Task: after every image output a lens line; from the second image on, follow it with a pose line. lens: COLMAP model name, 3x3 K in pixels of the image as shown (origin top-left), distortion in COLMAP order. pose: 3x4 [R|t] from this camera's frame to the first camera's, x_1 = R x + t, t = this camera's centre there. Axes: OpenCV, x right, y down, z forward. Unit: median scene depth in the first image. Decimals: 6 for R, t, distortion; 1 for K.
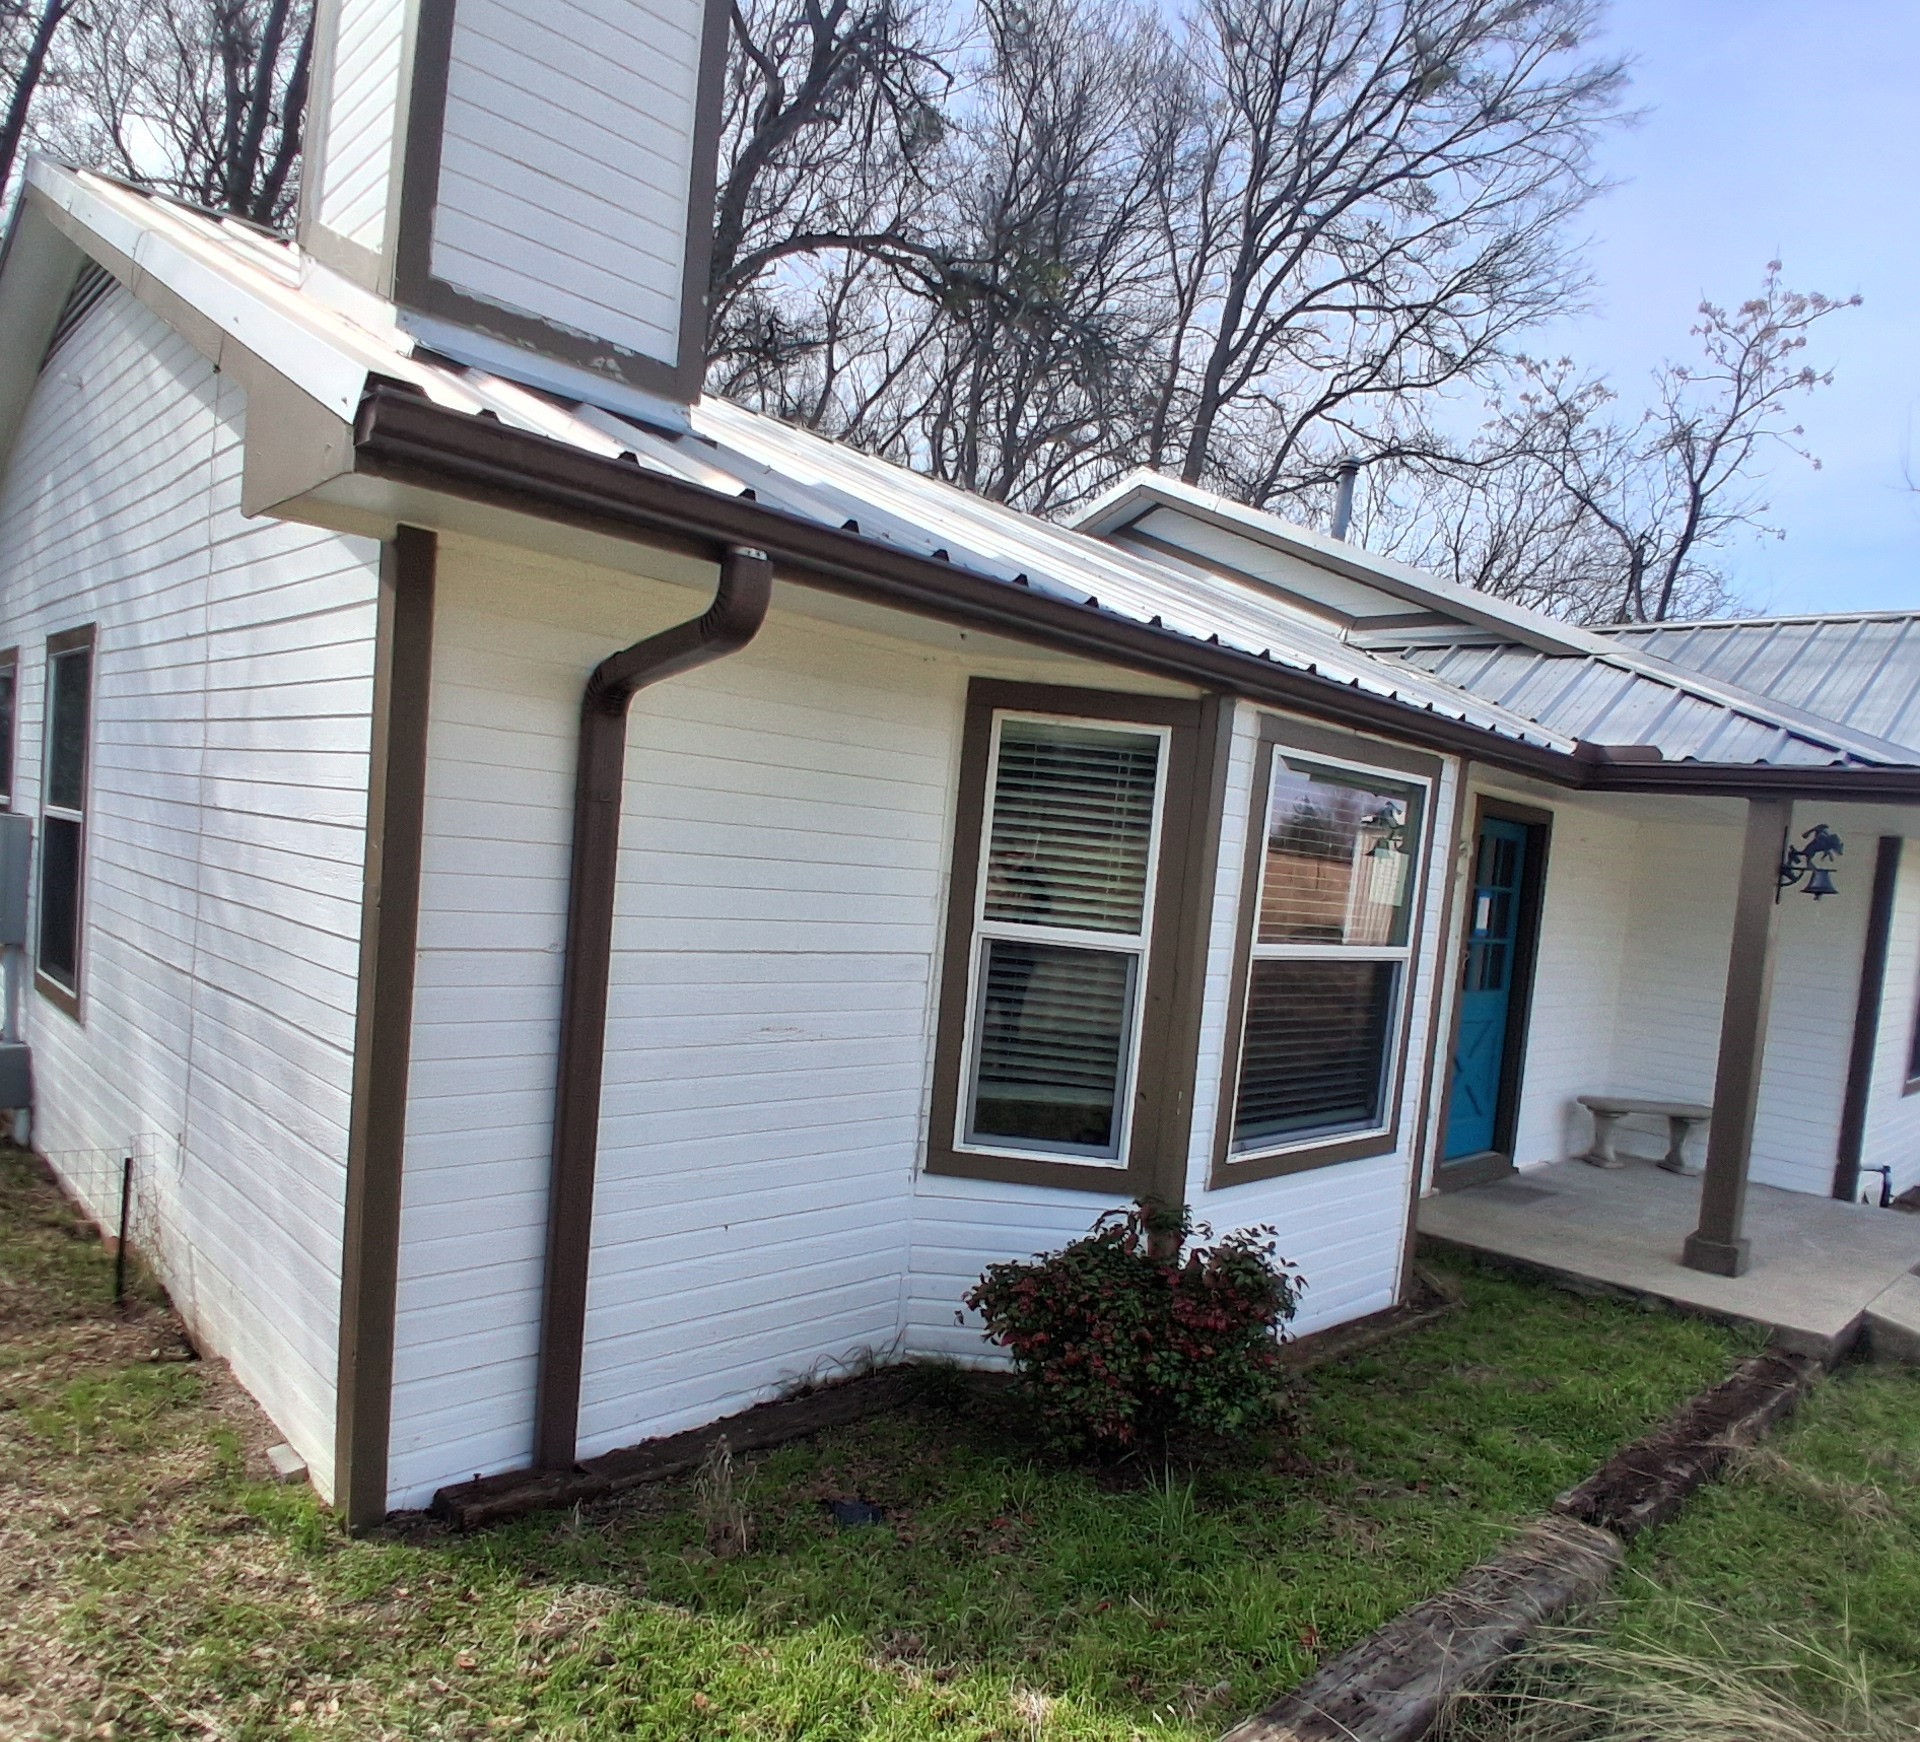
lens RADIAL K [[1283.1, 0, 971.0], [0, 1283.1, 950.2], [0, 0, 1]] dist [0.025628, -0.064635]
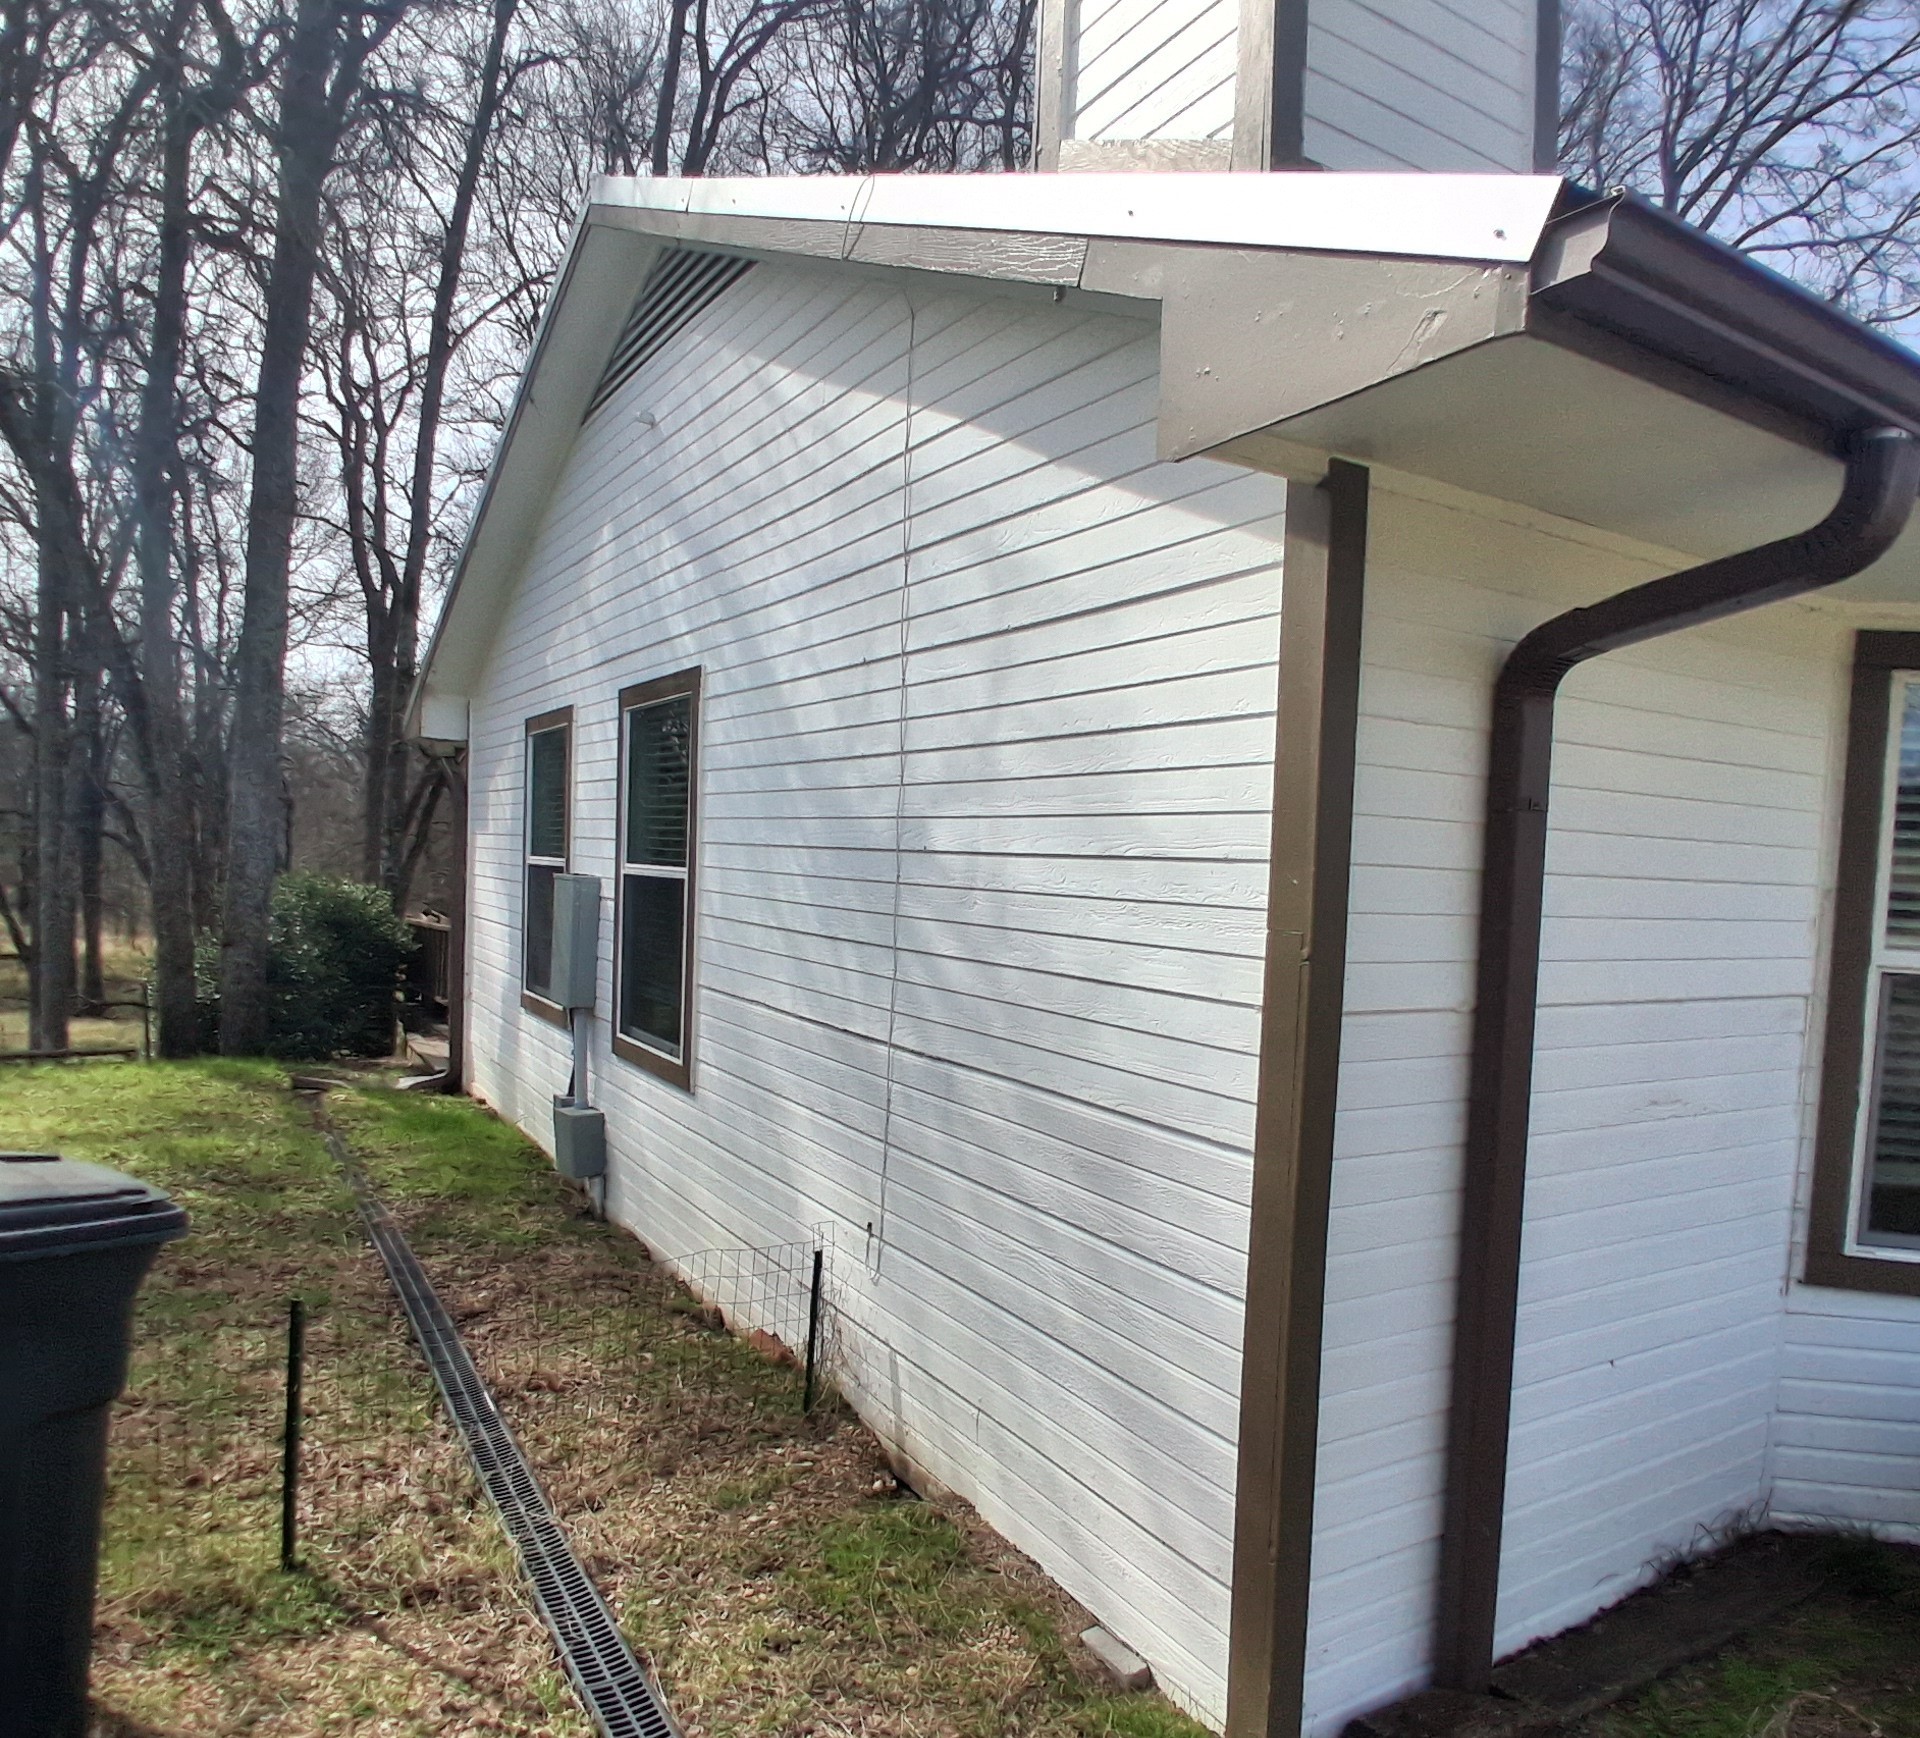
lens RADIAL K [[1270.0, 0, 961.9], [0, 1270.0, 947.4], [0, 0, 1]] dist [-0.010297, -0.024496]
pose [[0.975081, -0.035532, -0.218984, -0.351616], [0.029827, 0.999125, -0.029305, -0.018993], [0.219834, 0.022043, 0.975288, 0.158483]]
